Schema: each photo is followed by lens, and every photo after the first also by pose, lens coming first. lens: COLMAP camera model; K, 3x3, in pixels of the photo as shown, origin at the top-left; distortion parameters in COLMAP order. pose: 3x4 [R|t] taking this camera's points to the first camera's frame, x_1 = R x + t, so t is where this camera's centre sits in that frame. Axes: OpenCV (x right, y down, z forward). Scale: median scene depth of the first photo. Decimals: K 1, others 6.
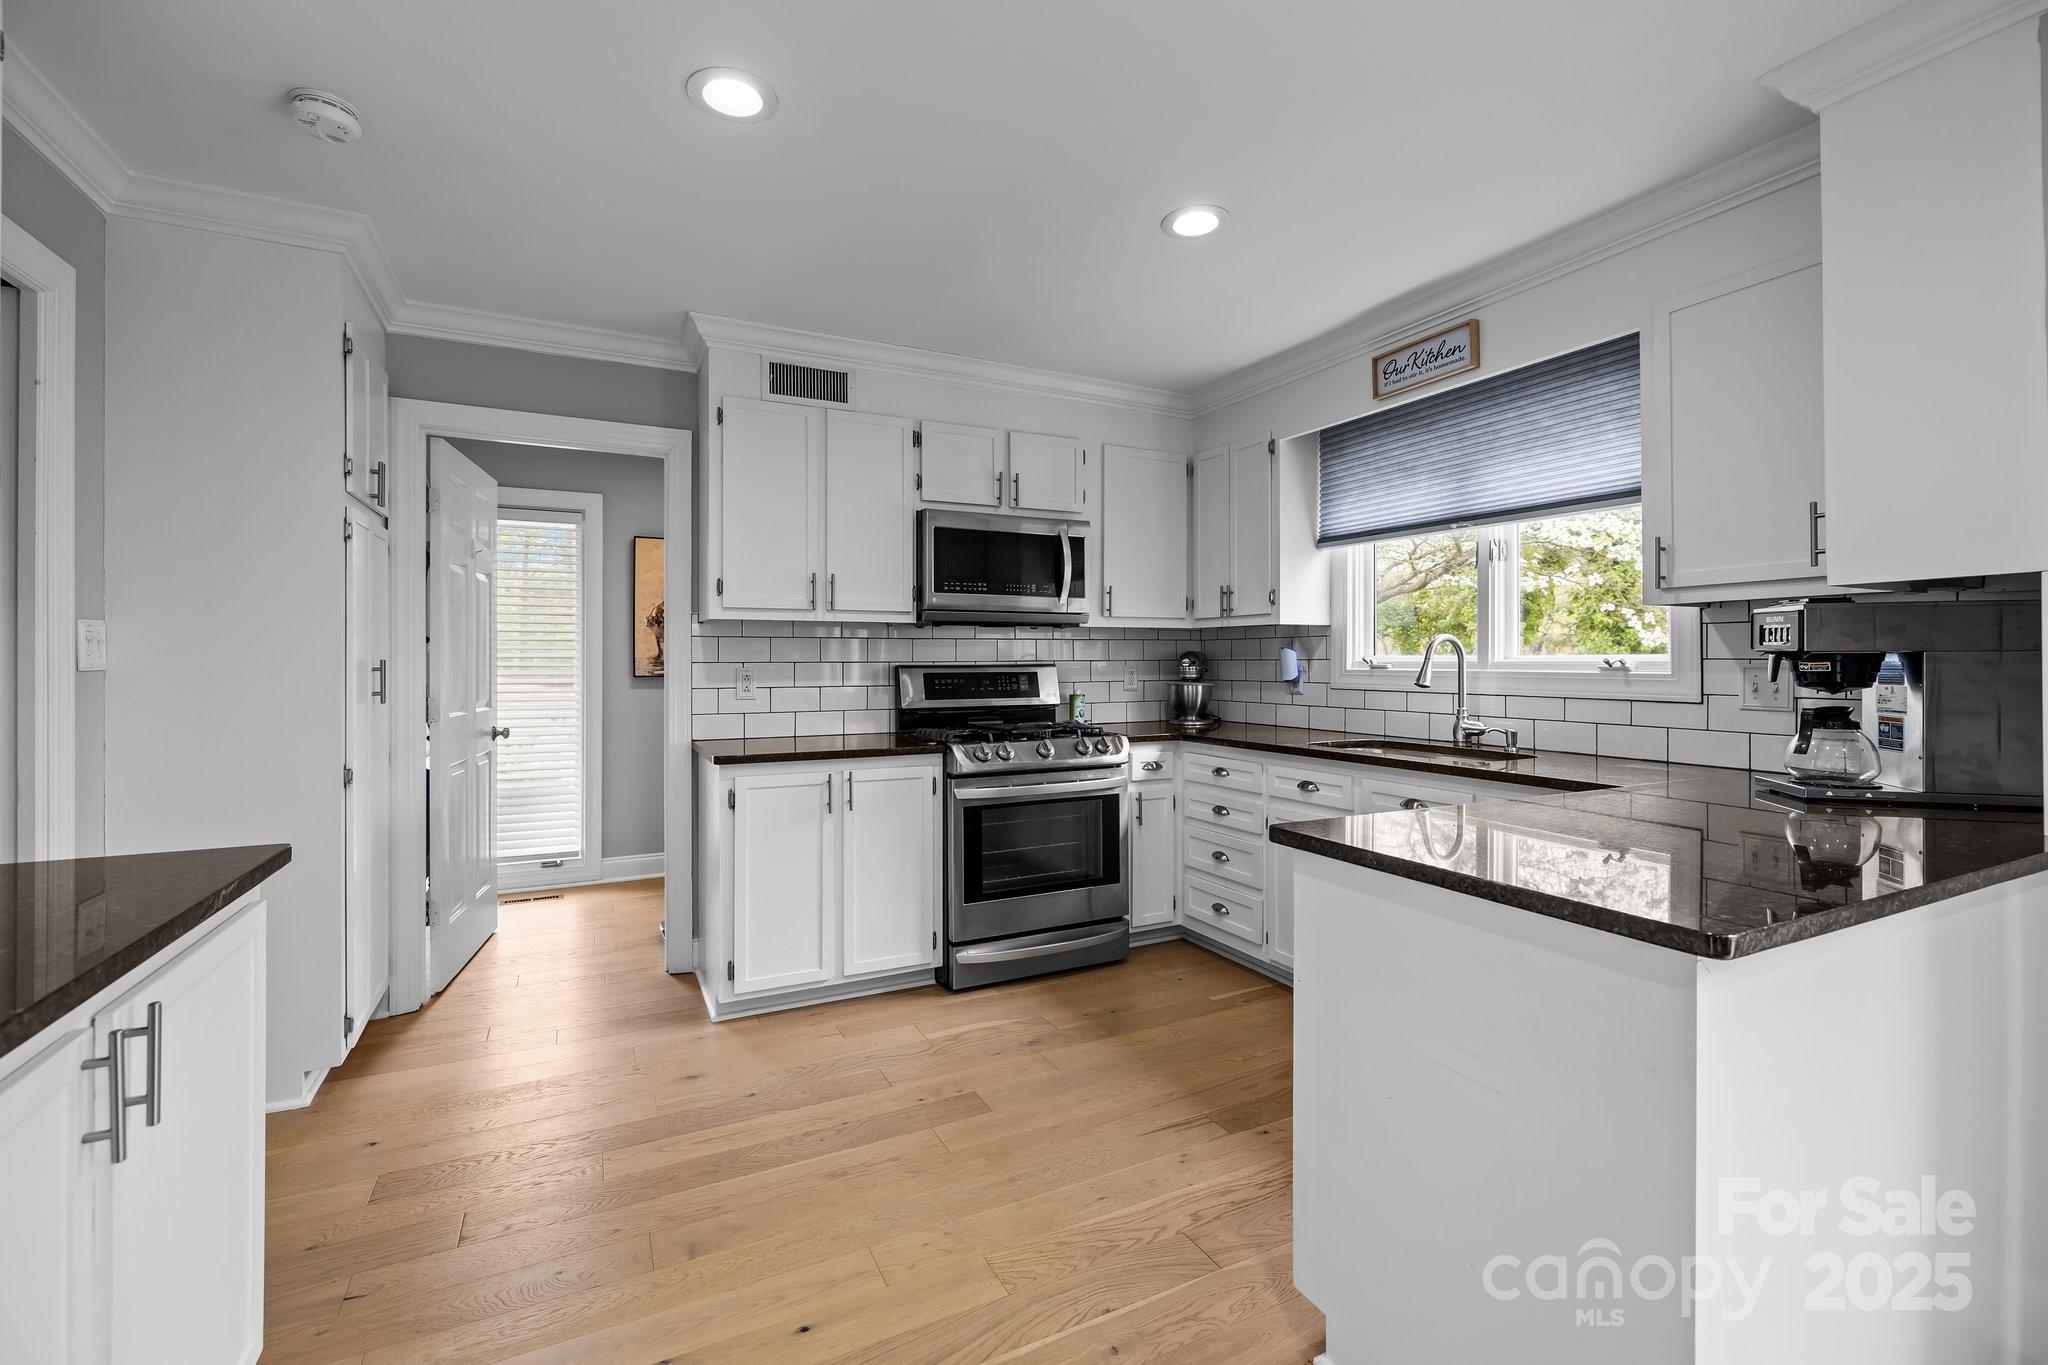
lens RADIAL K [[876.2, 0, 1012.3], [0, 876.2, 658.6], [0, 0, 1]] dist [0.000272, -0.000137]
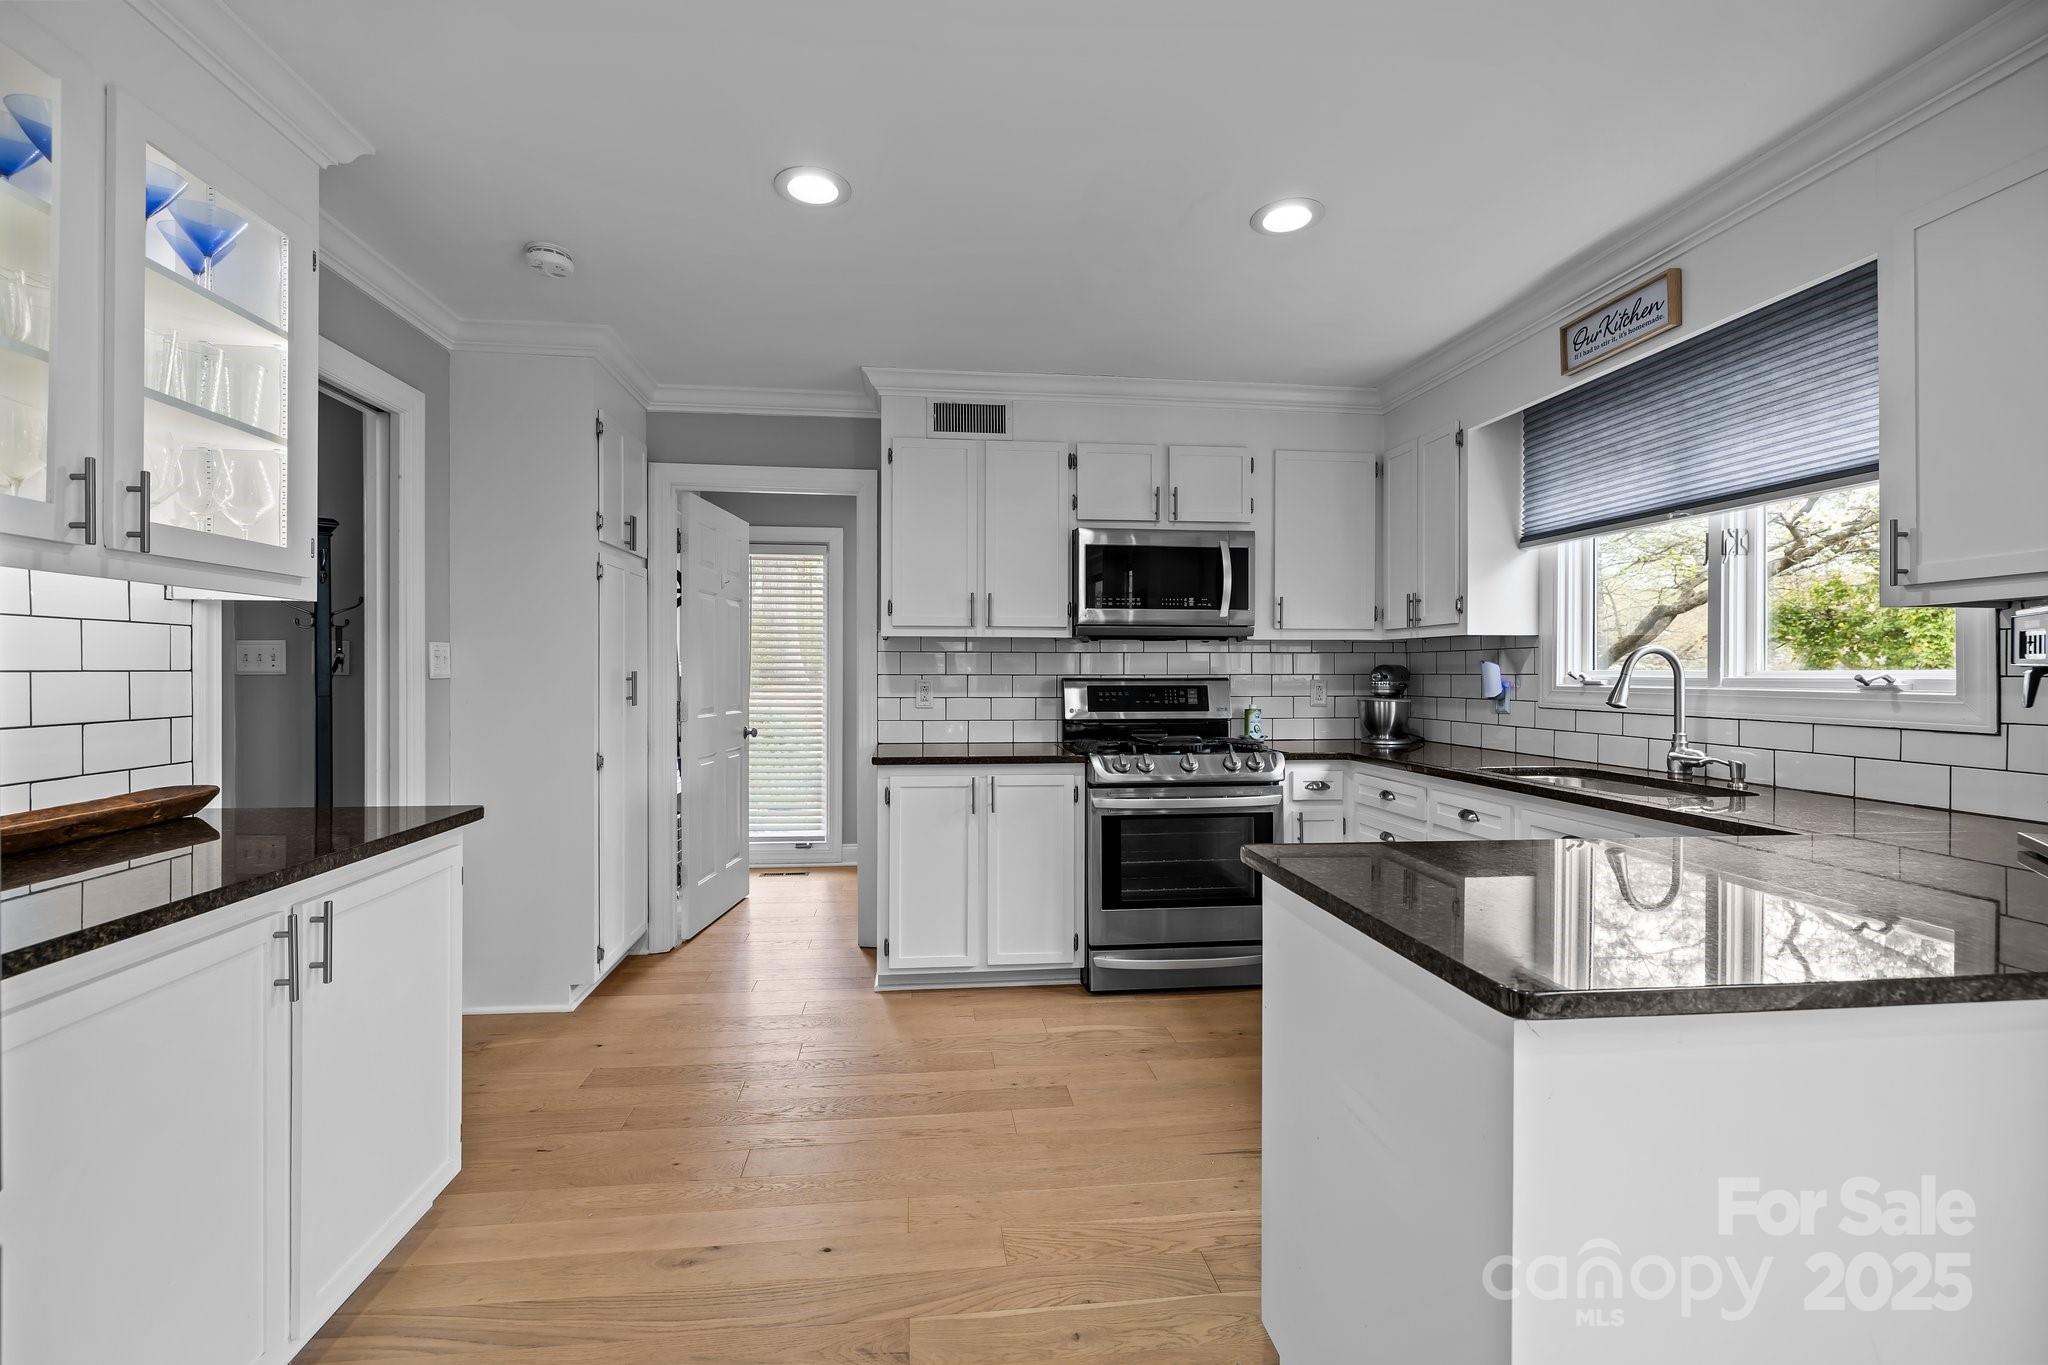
lens RADIAL K [[872.3, 0, 1021.4], [0, 872.3, 675.1], [0, 0, 1]] dist [0.000403, -0.000228]
pose [[0.939918, 0.004721, -0.341366, 0.205434], [-0.003172, 0.999982, 0.005095, -0.001293], [0.341384, -0.003706, 0.939917, 0.002647]]
